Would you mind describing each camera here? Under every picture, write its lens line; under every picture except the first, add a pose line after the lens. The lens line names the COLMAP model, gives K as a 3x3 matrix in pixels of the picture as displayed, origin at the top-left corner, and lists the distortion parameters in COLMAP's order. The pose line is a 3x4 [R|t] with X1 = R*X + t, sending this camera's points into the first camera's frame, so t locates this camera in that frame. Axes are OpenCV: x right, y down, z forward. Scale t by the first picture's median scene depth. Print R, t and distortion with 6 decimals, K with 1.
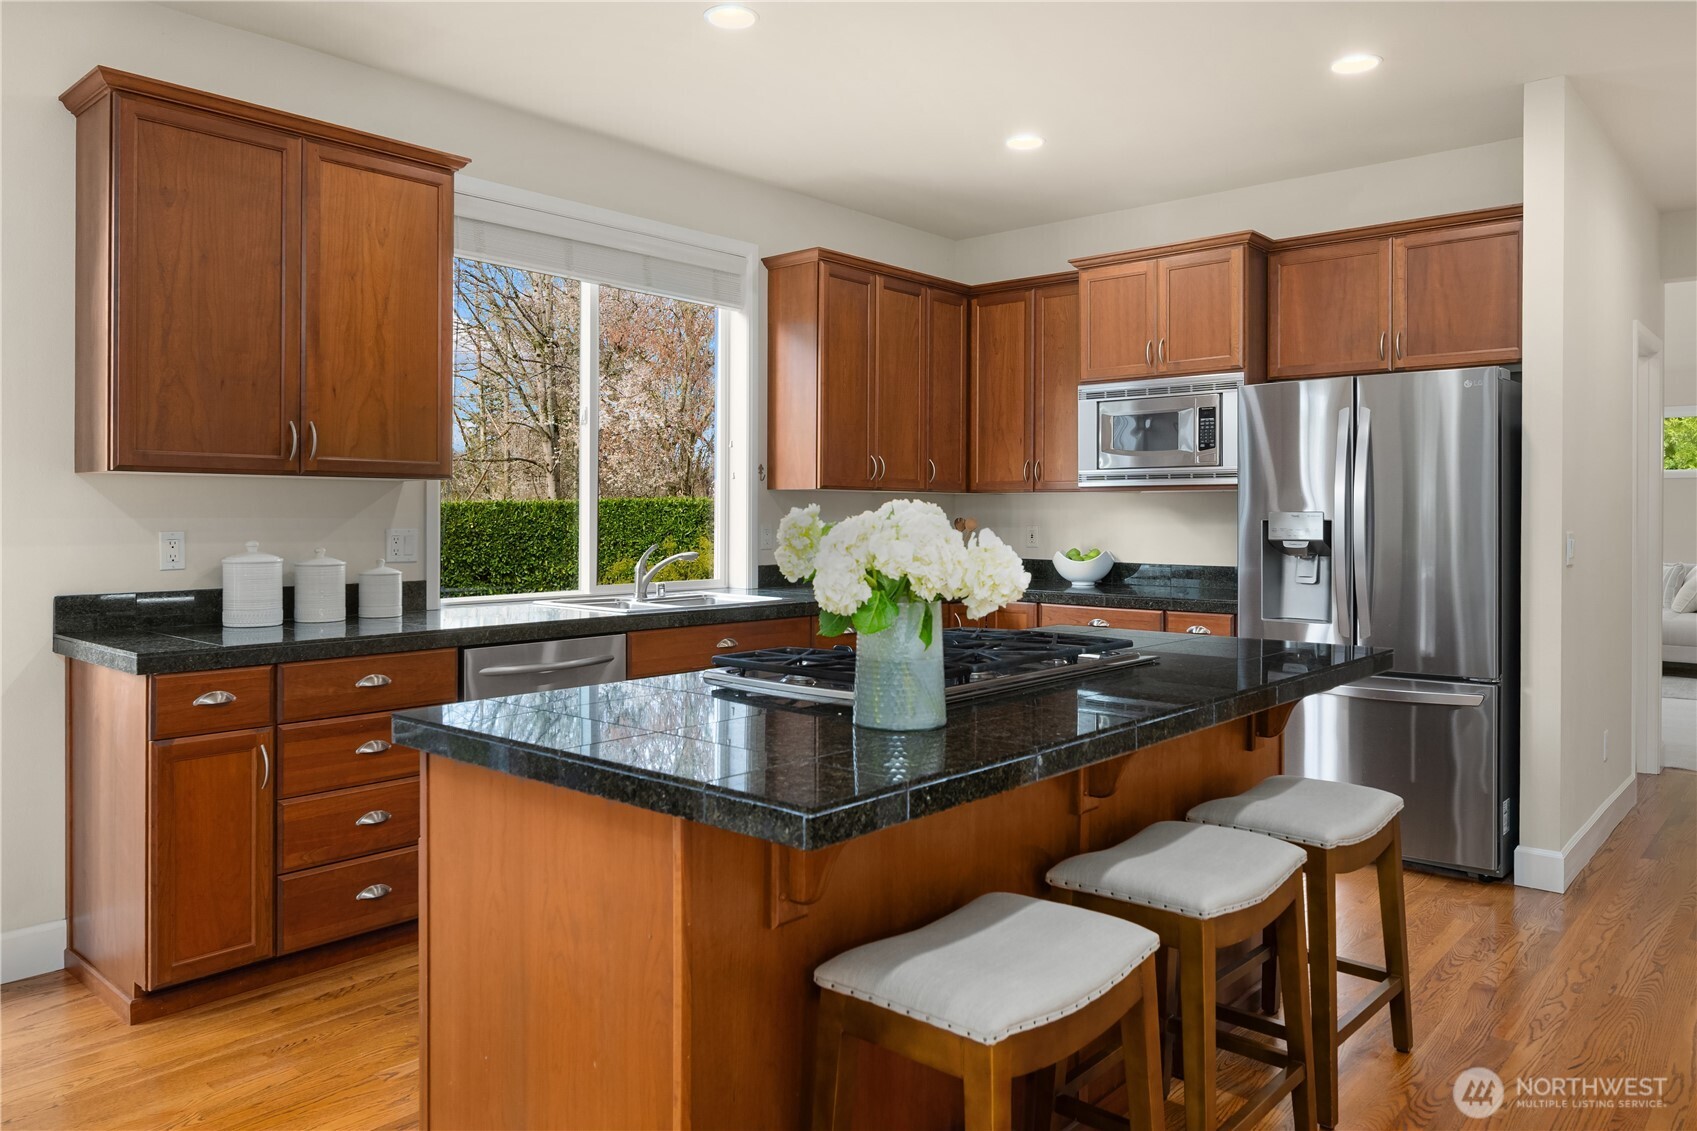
lens RADIAL K [[1156.7, 0, 819.1], [0, 1156.7, 512.8], [0, 0, 1]] dist [-0.011643, 0.005933]
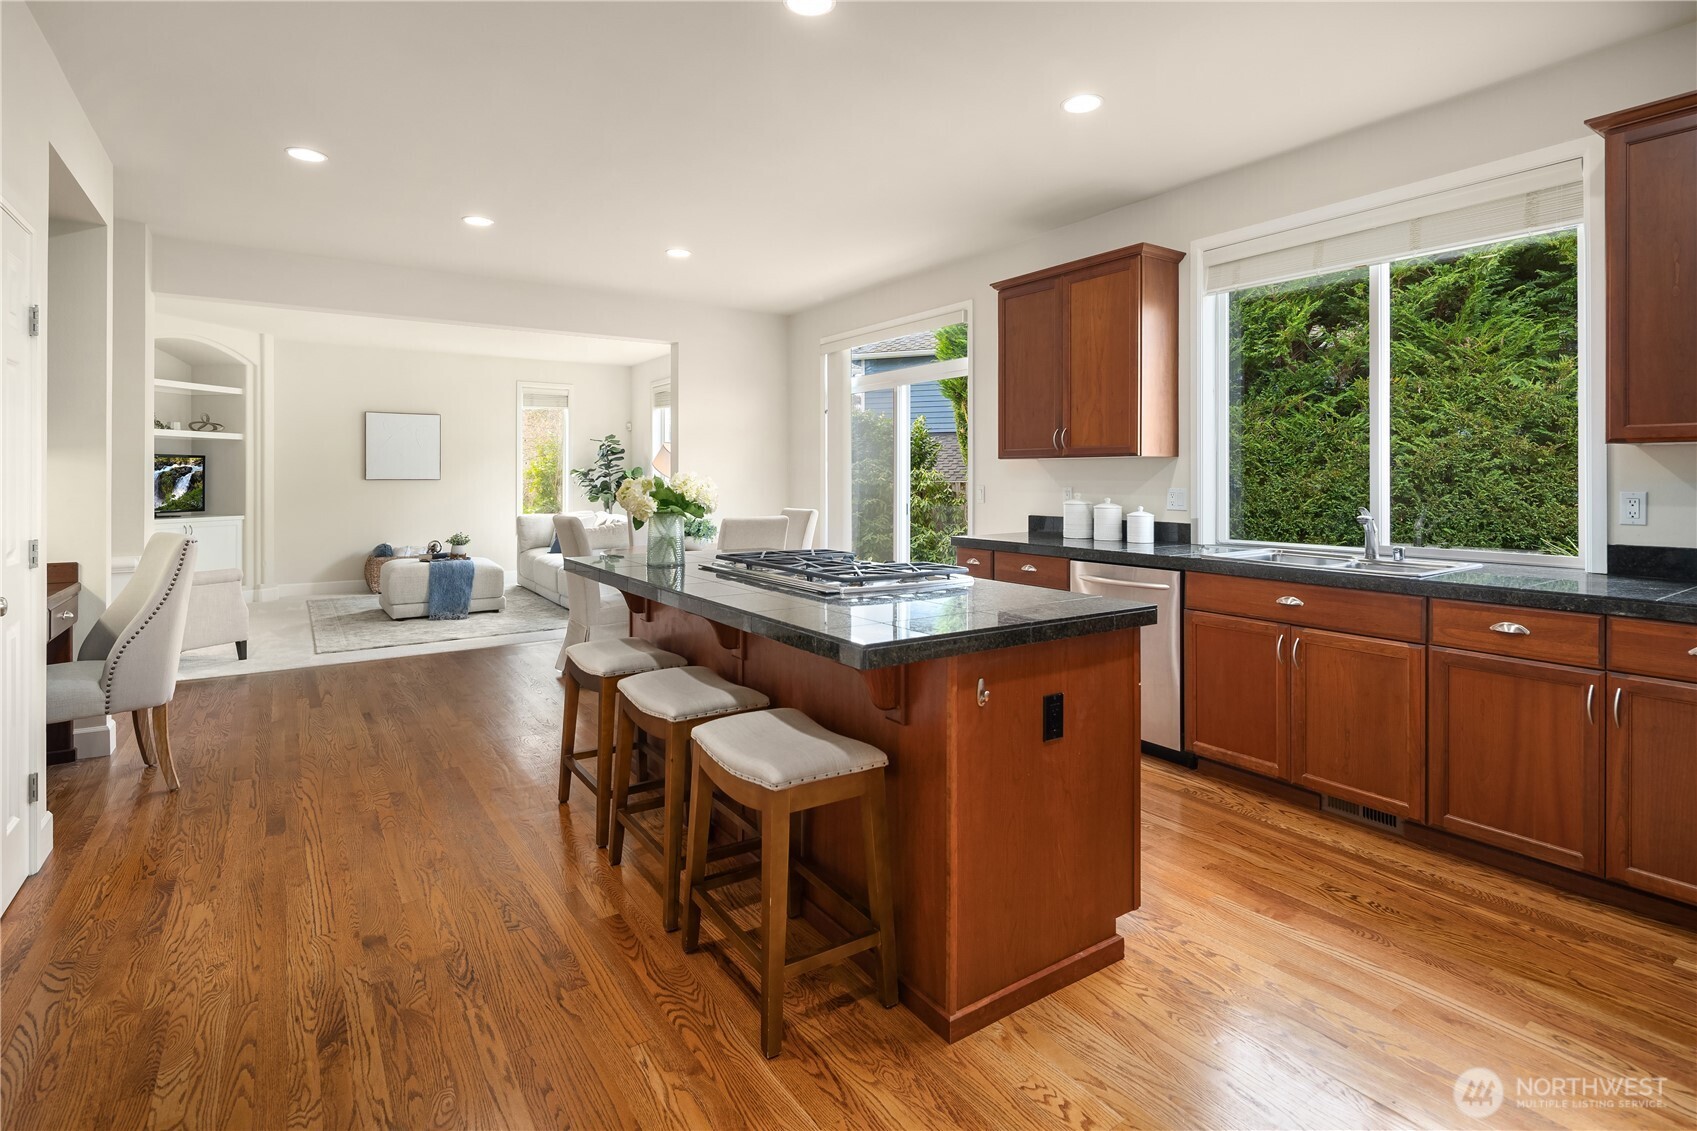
lens RADIAL K [[835.4, 0, 880.0], [0, 835.4, 483.2], [0, 0, 1]] dist [-0.001787, -0.000296]
pose [[-0.213374, 0.001027, -0.976970, 0.692301], [-0.001951, 0.999997, 0.001477, 0.005415], [0.976969, 0.002221, -0.213372, 0.744356]]
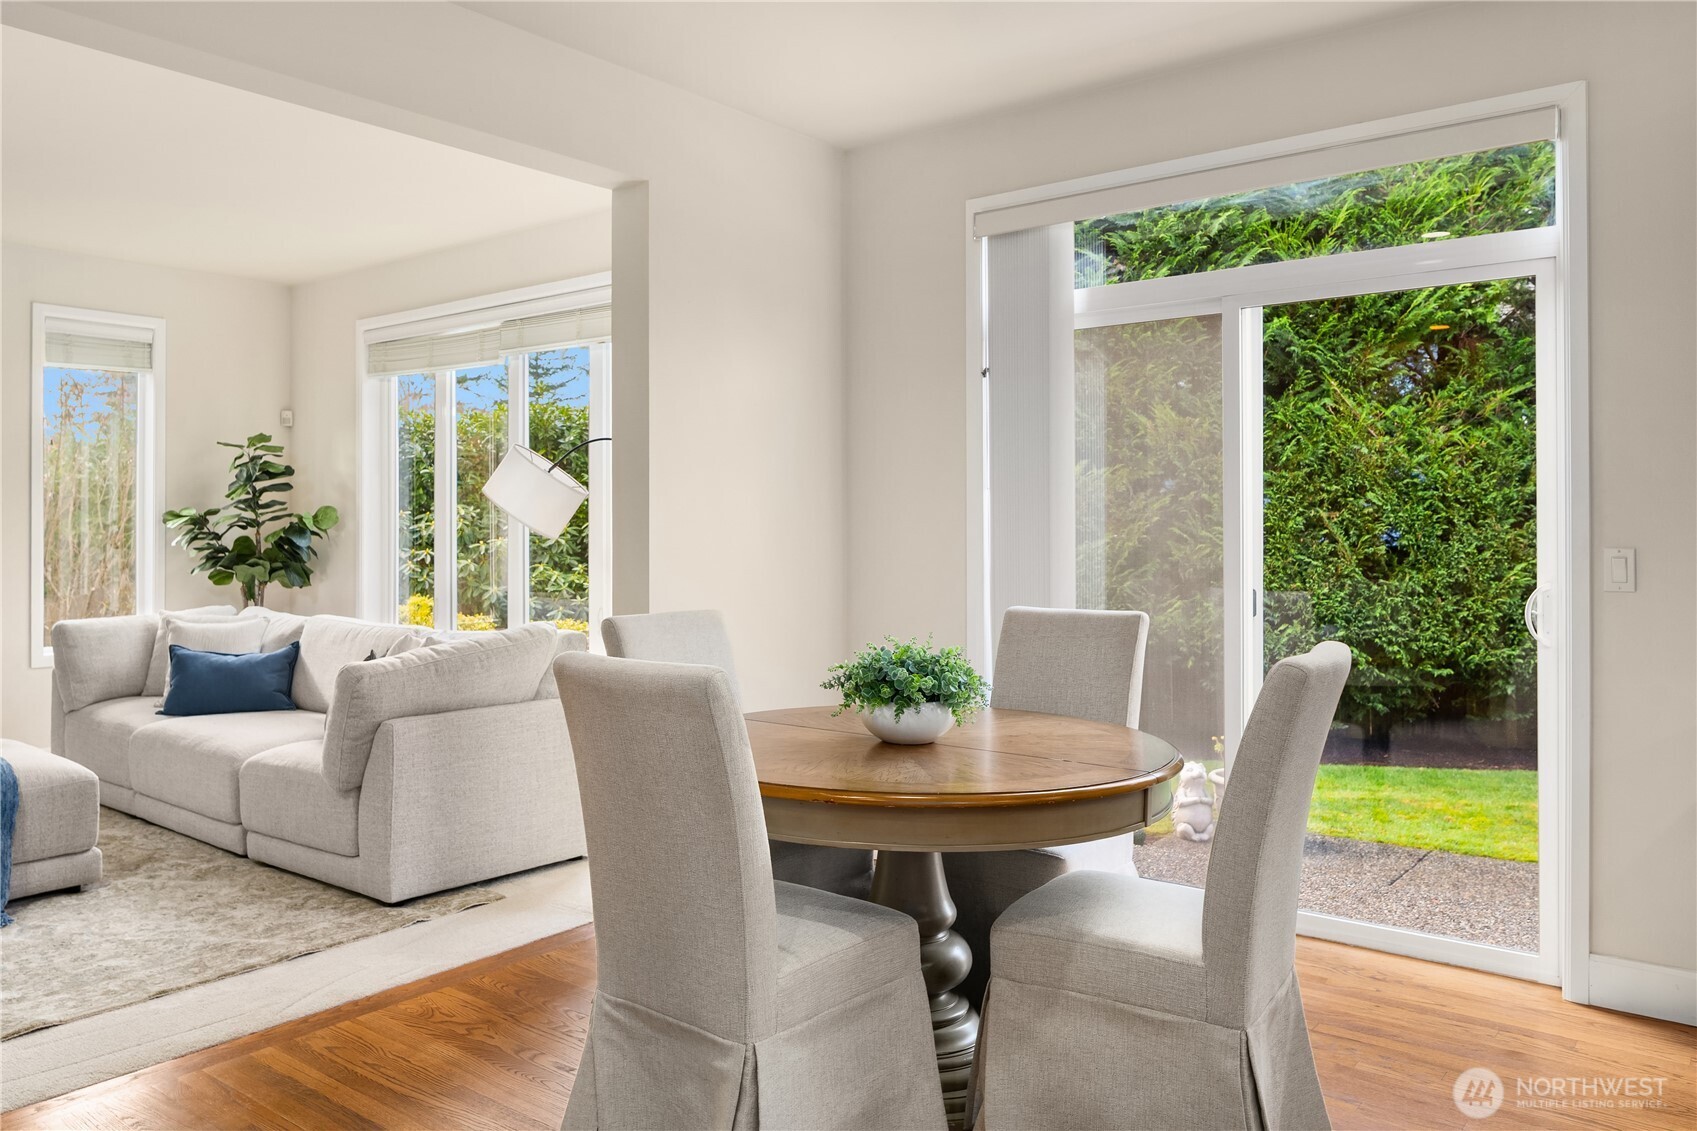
lens RADIAL K [[1256.4, 0, 846.3], [0, 1256.4, 551.4], [0, 0, 1]] dist [0.008230, 0.000406]
pose [[0.053961, 0.011493, -0.998477, 0.517893], [0.000974, 0.999933, 0.011562, 0.005013], [0.998543, -0.001596, 0.053946, 0.542916]]
